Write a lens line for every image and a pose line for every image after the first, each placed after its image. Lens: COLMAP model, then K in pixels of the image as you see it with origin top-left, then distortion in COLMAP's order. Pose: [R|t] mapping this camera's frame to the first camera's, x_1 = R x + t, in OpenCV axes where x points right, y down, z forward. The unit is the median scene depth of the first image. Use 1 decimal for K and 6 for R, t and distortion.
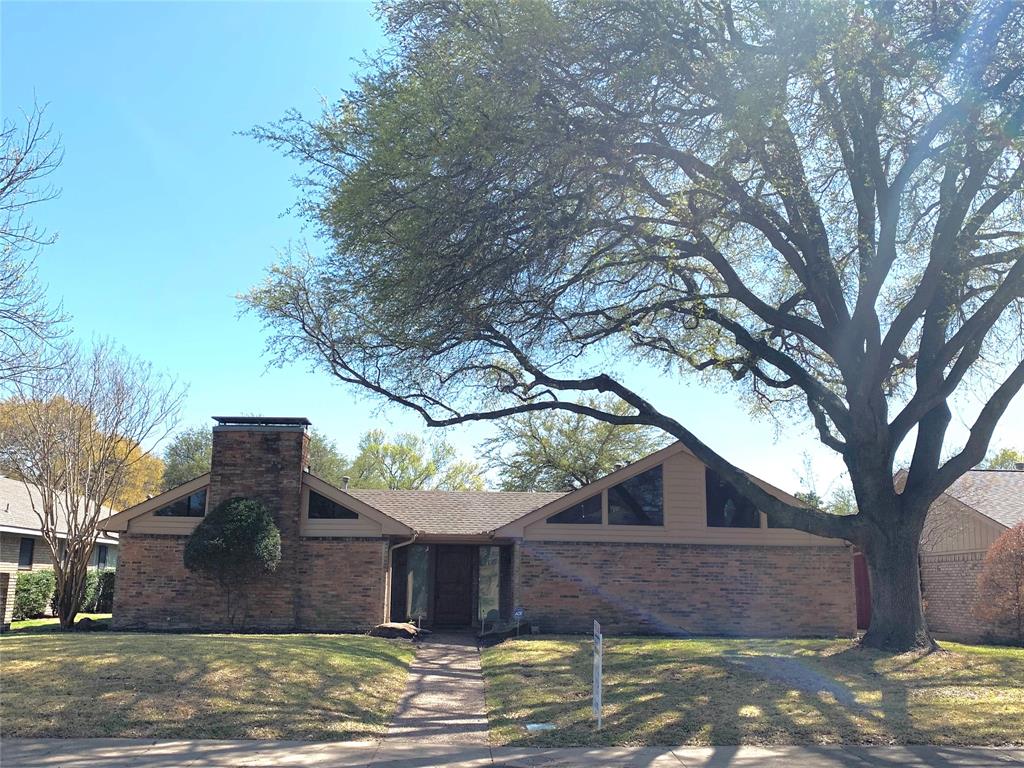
lens RADIAL K [[988.3, 0, 506.4], [0, 988.3, 379.4], [0, 0, 1]] dist [0.050392, 0.000000]
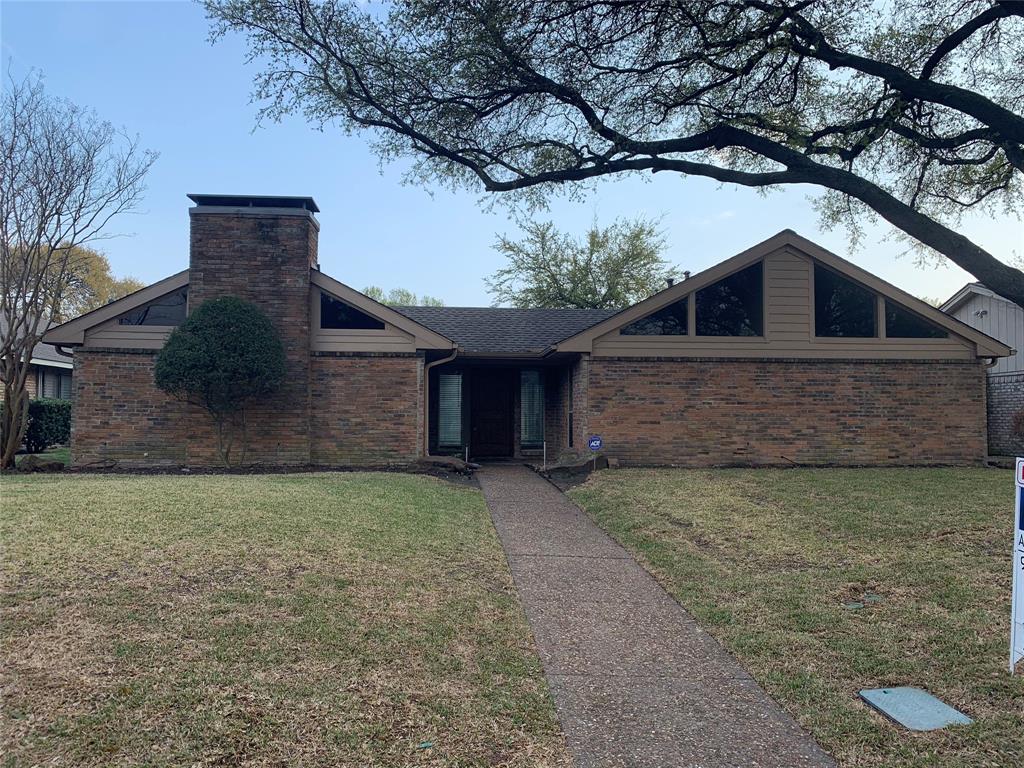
lens RADIAL K [[777.0, 0, 520.1], [0, 777.0, 385.9], [0, 0, 1]] dist [0.018563, -0.027581]
pose [[0.997776, -0.007900, 0.066193, -0.084821], [-0.002376, 0.988107, 0.153751, 0.091194], [-0.066620, -0.153566, 0.985890, 0.380680]]
